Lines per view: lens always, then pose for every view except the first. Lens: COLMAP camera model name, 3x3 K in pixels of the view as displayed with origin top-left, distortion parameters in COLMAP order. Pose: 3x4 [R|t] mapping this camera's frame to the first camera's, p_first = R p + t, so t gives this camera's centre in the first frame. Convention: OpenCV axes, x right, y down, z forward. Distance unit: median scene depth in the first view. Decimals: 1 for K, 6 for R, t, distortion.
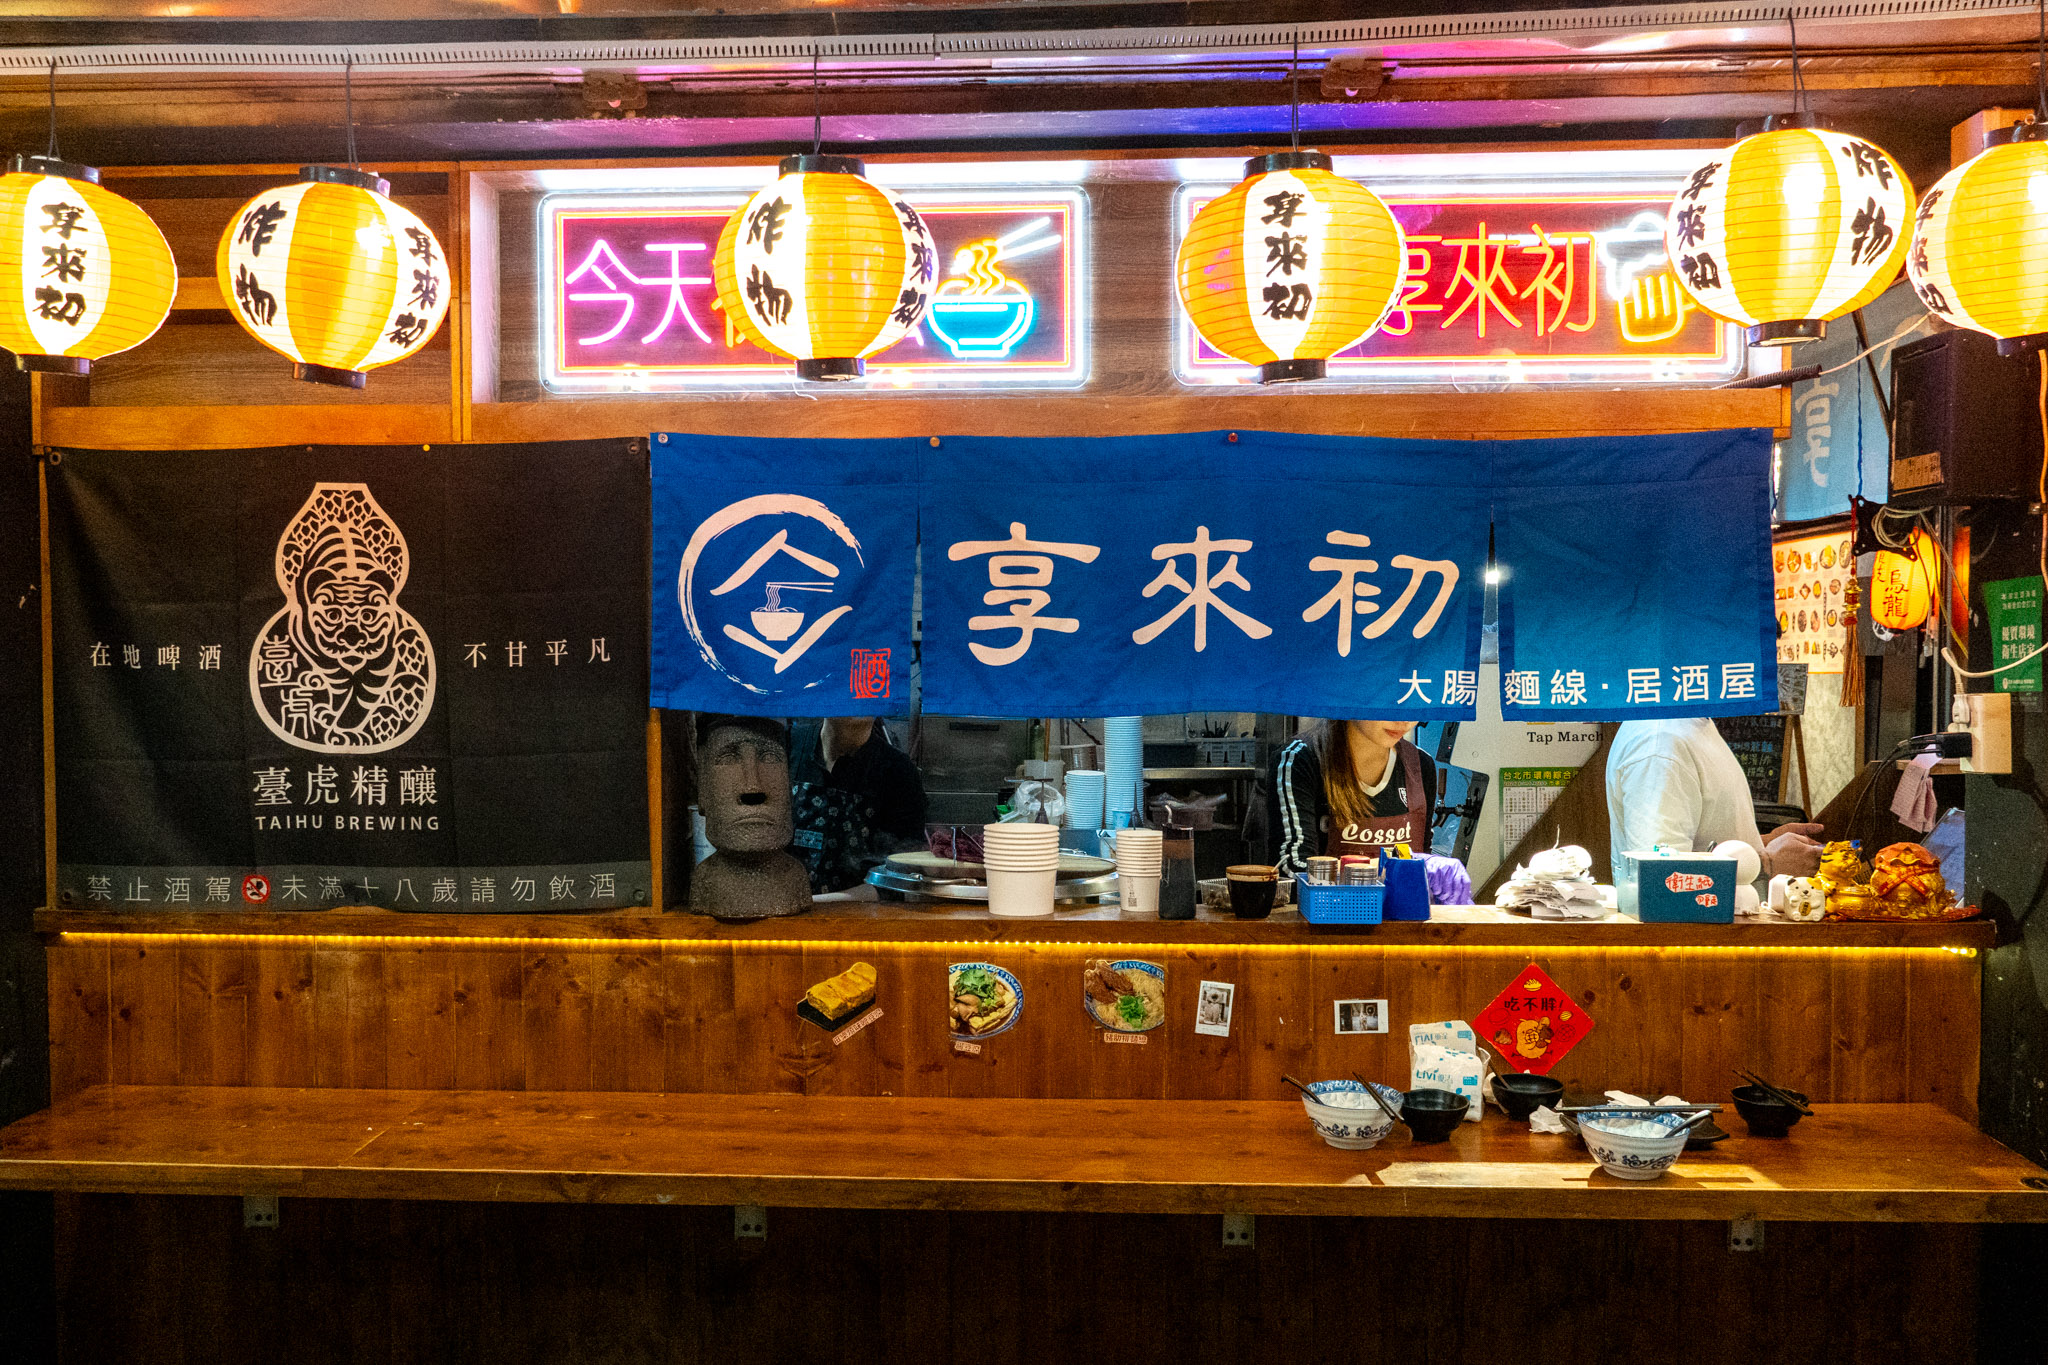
lens RADIAL K [[1593.8, 0, 1024.4], [0, 1593.8, 685.9], [0, 0, 1]] dist [-0.000262, -0.000005]
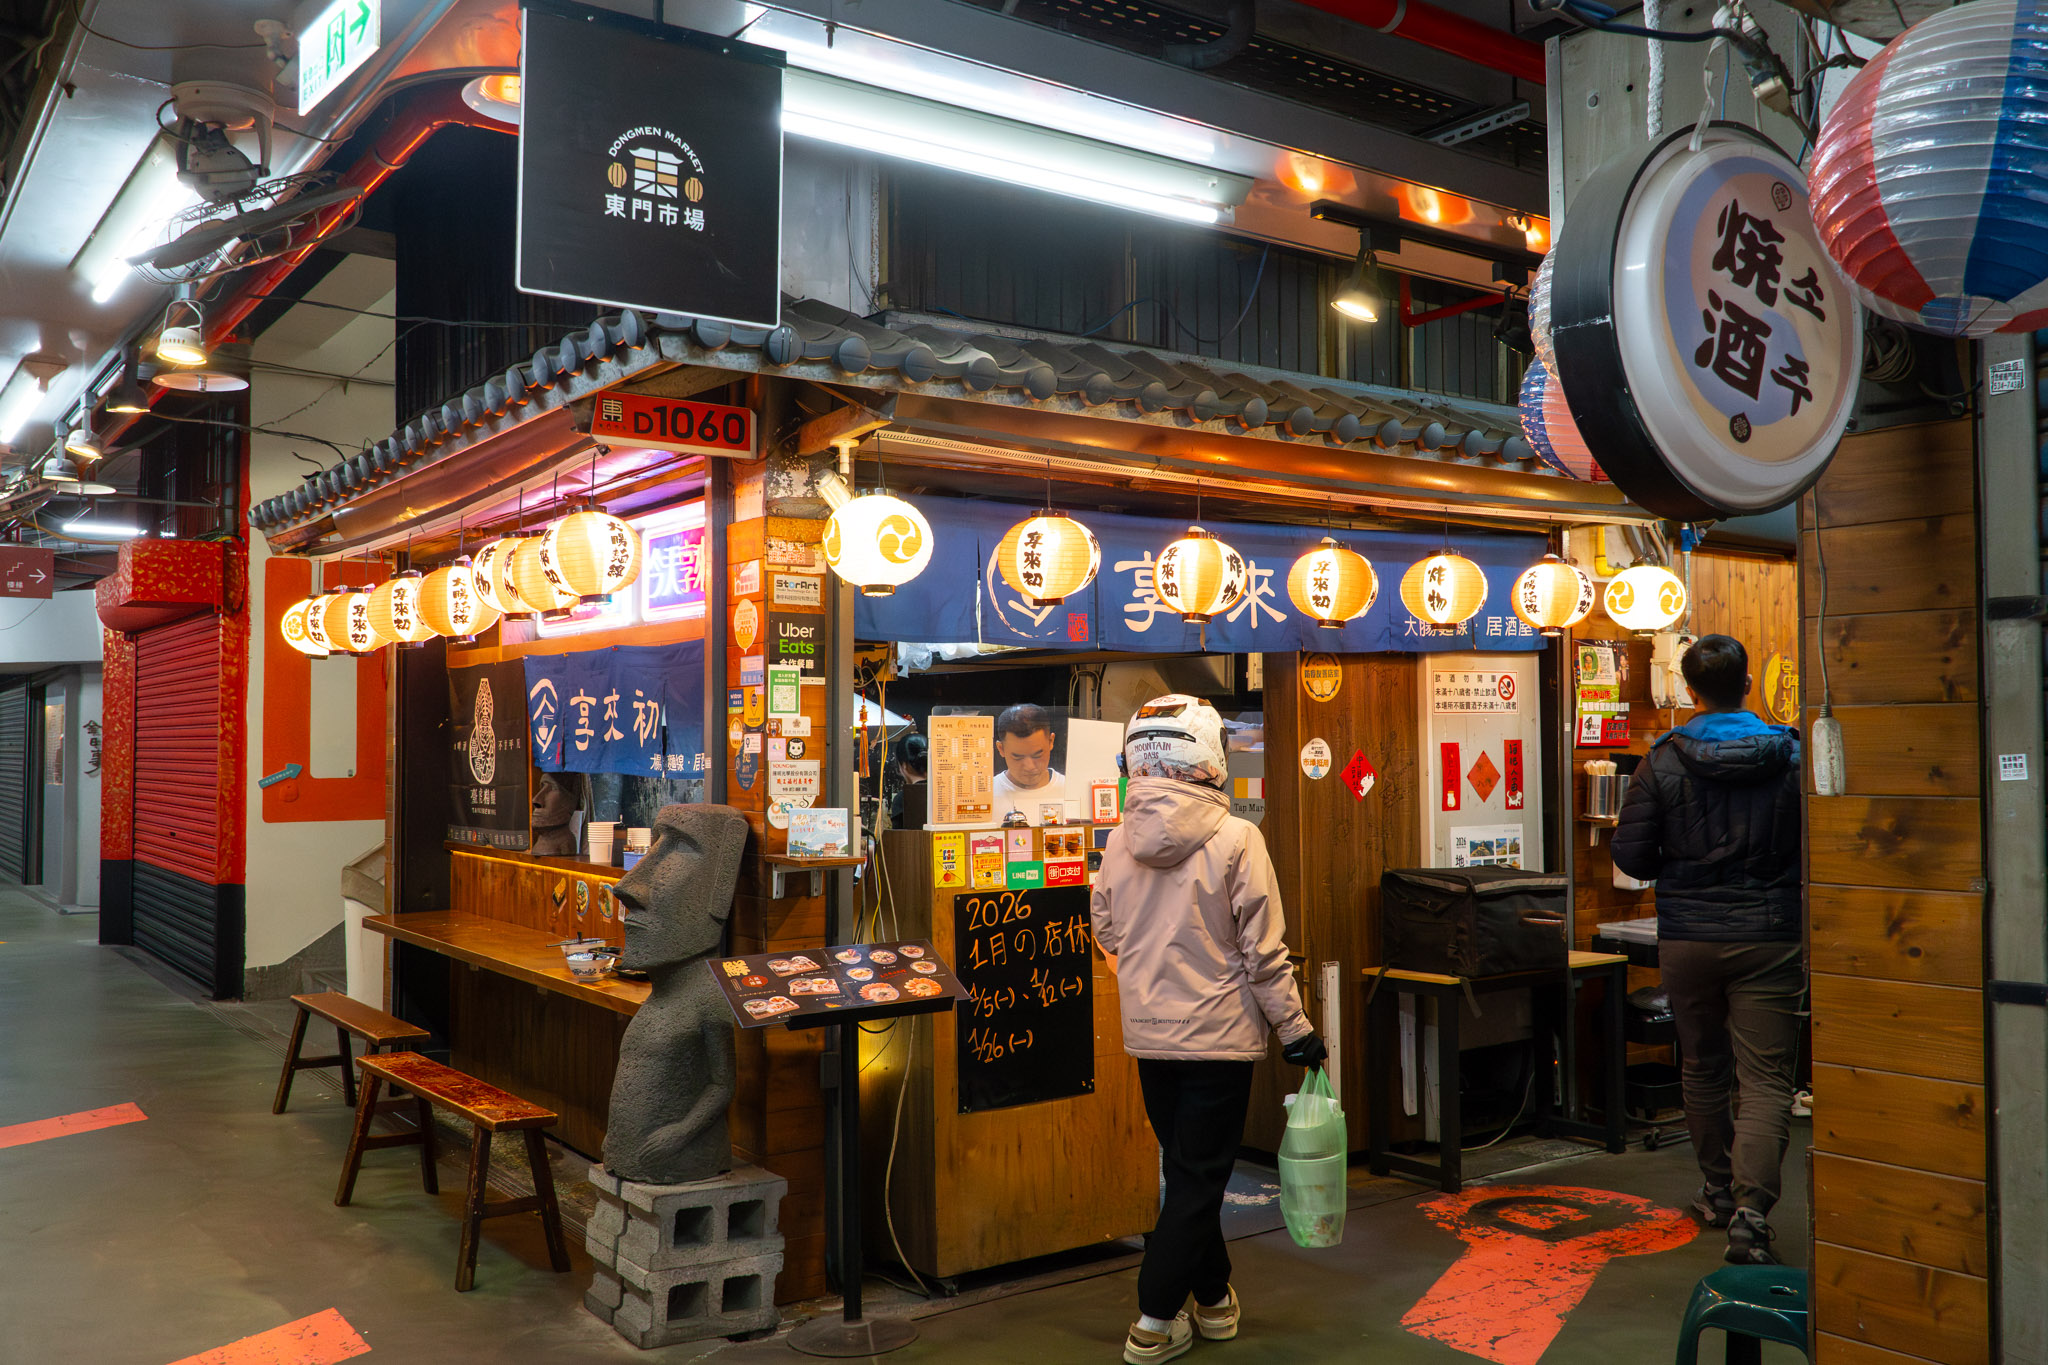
lens RADIAL K [[1706.5, 0, 1023.7], [0, 1706.5, 682.6], [0, 0, 1]] dist [-0.000014, 0.000002]
pose [[0.780418, 0.027863, 0.624637, -1.272495], [-0.001733, 0.999099, -0.042401, 0.120855], [-0.625256, 0.032008, 0.779763, -0.366373]]
